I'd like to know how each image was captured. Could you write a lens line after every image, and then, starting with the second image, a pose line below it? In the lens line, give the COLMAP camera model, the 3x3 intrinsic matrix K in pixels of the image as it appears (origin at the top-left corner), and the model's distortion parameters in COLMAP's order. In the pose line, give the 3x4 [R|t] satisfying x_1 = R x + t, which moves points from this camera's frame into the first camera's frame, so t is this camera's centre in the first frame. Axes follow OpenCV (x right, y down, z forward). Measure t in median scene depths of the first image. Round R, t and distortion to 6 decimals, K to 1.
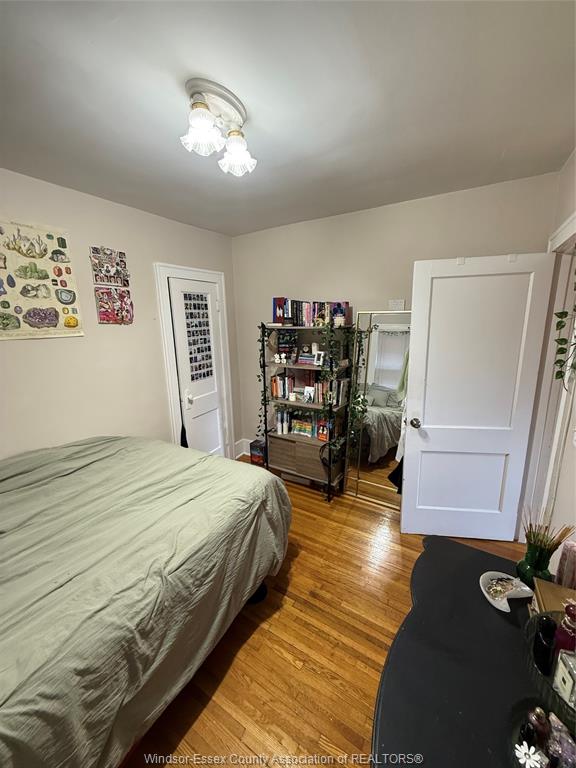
lens RADIAL K [[306.0, 0, 287.5], [0, 306.0, 382.6], [0, 0, 1]] dist [-0.002074, 0.000295]
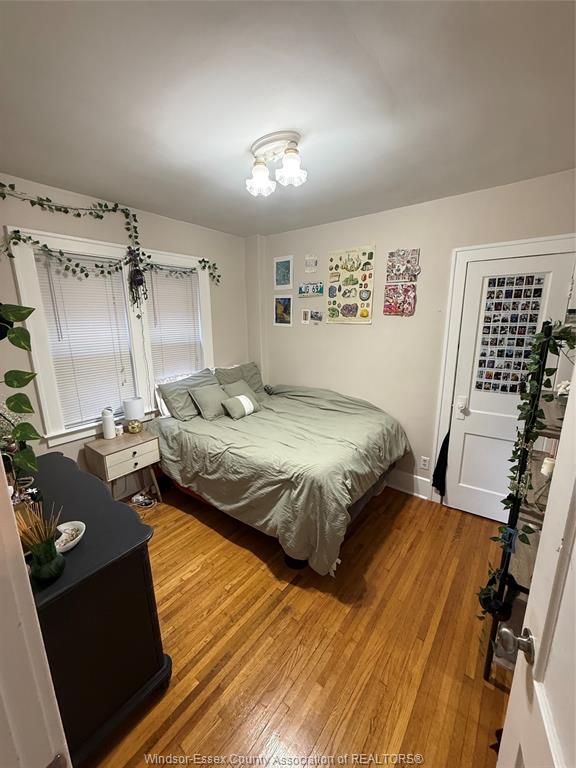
lens RADIAL K [[306.0, 0, 287.6], [0, 306.0, 382.0], [0, 0, 1]] dist [-0.002074, 0.000295]
pose [[-0.130170, 0.230430, -0.964343, 0.743128], [-0.196266, 0.947384, 0.252870, -0.183730], [0.971872, 0.222184, -0.078095, 0.829192]]
